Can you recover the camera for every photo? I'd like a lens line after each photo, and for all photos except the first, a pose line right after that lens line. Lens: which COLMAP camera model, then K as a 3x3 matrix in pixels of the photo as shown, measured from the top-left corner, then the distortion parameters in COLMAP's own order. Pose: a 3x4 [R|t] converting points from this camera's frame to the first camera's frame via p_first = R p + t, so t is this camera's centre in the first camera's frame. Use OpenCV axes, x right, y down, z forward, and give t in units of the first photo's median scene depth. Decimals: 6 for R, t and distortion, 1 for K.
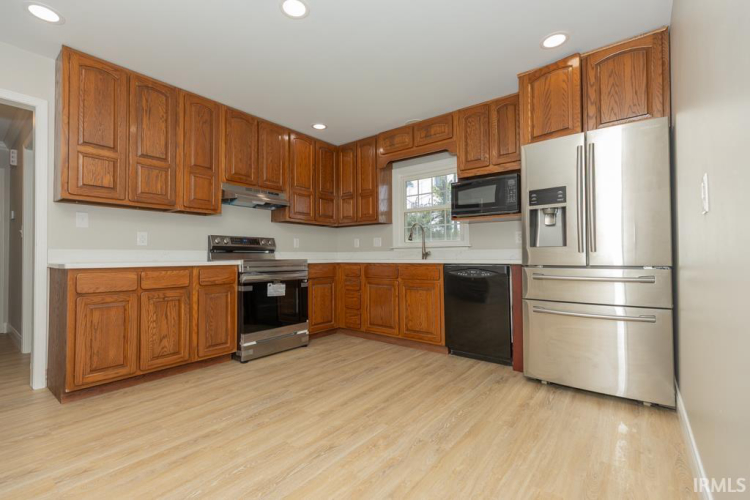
lens RADIAL K [[332.0, 0, 367.3], [0, 332.0, 250.3], [0, 0, 1]] dist [0.008122, -0.000213]
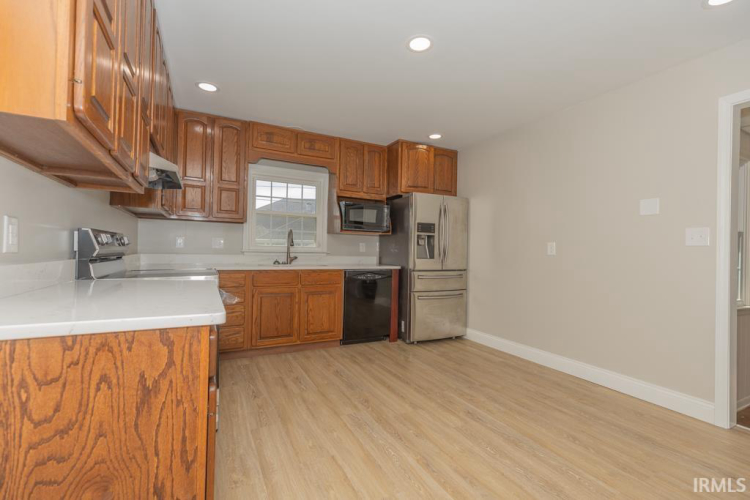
lens RADIAL K [[332.0, 0, 372.0], [0, 332.0, 249.1], [0, 0, 1]] dist [0.008122, -0.000213]
pose [[0.411471, 0.019029, 0.911224, -1.025925], [-0.040588, 0.999173, -0.002538, -0.041034], [-0.910519, -0.035940, 0.411902, 0.549910]]
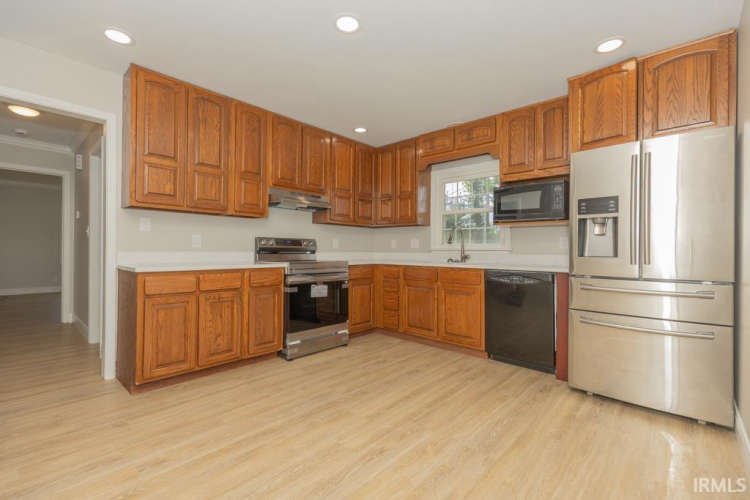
lens RADIAL K [[332.0, 0, 373.1], [0, 332.0, 248.7], [0, 0, 1]] dist [0.008122, -0.000213]
pose [[0.997617, 0.013867, -0.067592, -0.050406], [-0.012783, 0.999783, 0.016444, -0.041631], [0.067805, -0.015541, 0.997578, -0.025541]]
